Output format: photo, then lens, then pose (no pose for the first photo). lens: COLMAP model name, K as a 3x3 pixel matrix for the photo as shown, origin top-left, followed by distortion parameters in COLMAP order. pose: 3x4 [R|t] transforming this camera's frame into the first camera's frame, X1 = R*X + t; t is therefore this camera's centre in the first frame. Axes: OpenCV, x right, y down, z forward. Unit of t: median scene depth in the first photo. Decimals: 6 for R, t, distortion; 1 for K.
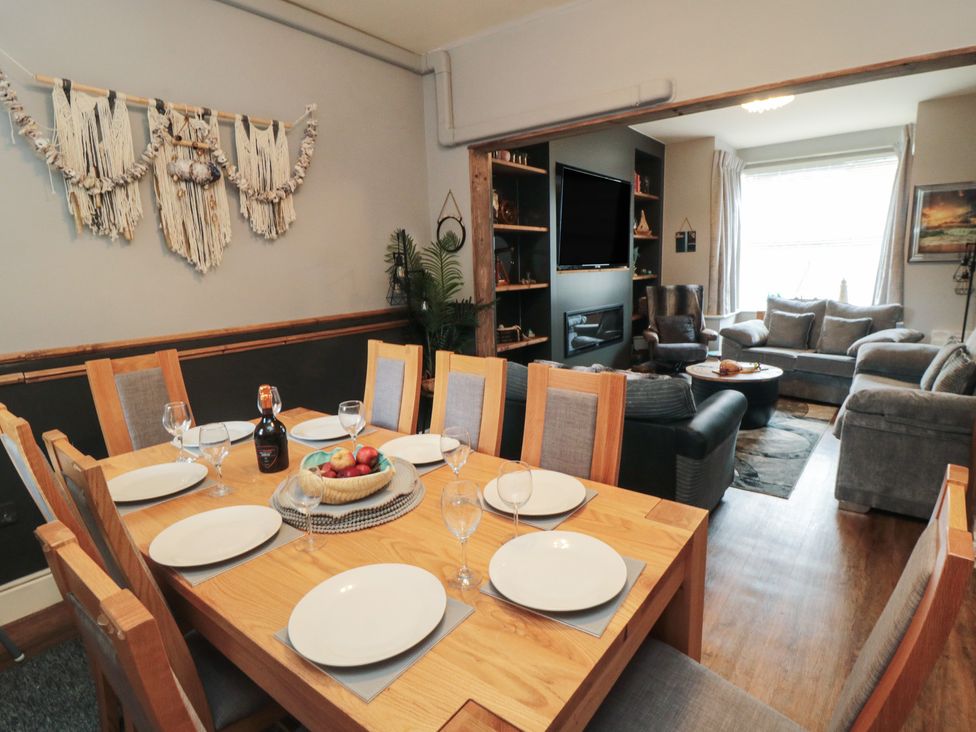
lens RADIAL K [[526.9, 0, 508.4], [0, 526.9, 361.5], [0, 0, 1]] dist [-0.000058, -0.014039]
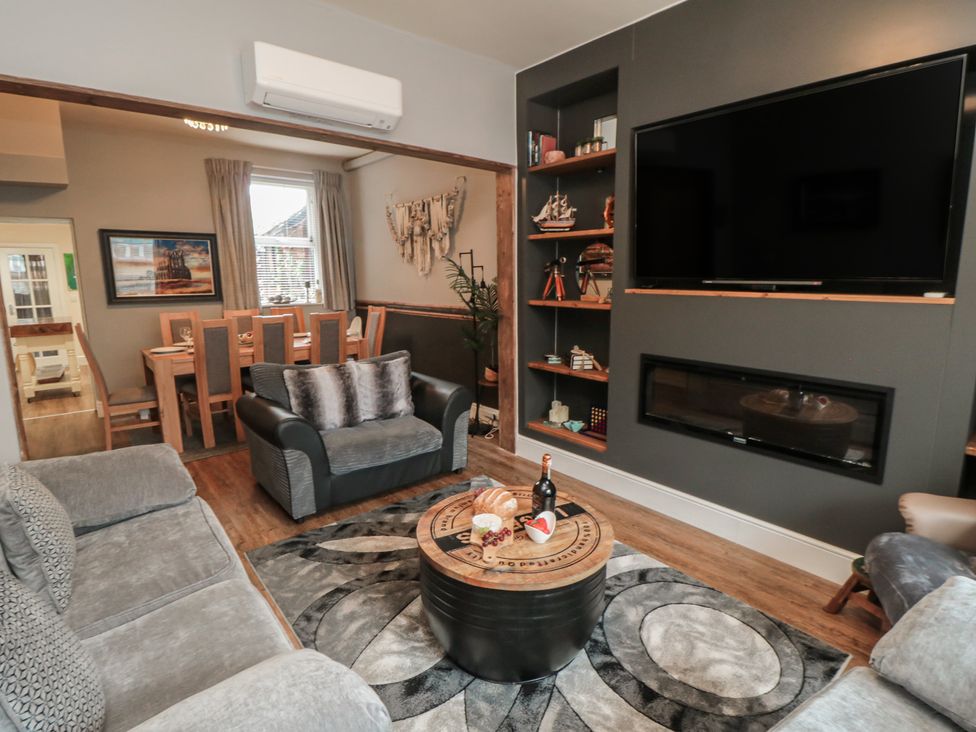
lens RADIAL K [[526.9, 0, 508.4], [0, 526.9, 361.5], [0, 0, 1]] dist [-0.000058, -0.014039]
pose [[-0.238569, 0.184095, -0.953517, 0.726742], [-0.167909, 0.959260, 0.227215, -0.192377], [0.956500, 0.214310, -0.197938, 0.919708]]
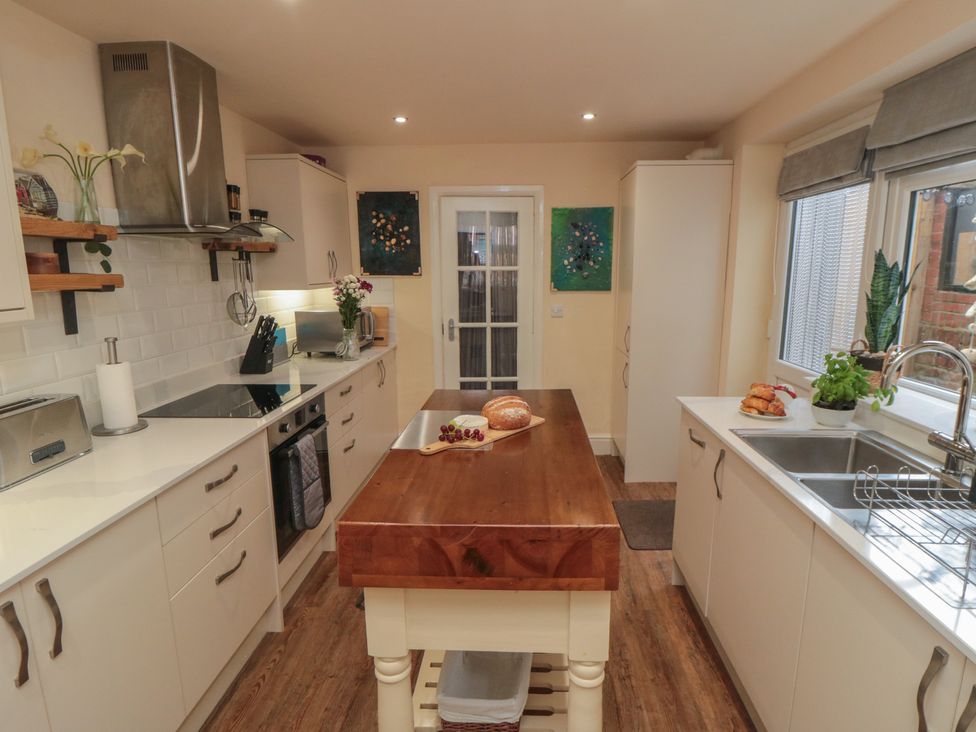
lens RADIAL K [[526.9, 0, 508.4], [0, 526.9, 361.5], [0, 0, 1]] dist [-0.000058, -0.014039]
pose [[-0.819044, 0.127720, -0.559334, -0.102860], [-0.082181, 0.938737, 0.334693, 0.054767], [0.567815, 0.320095, -0.758370, -0.253829]]
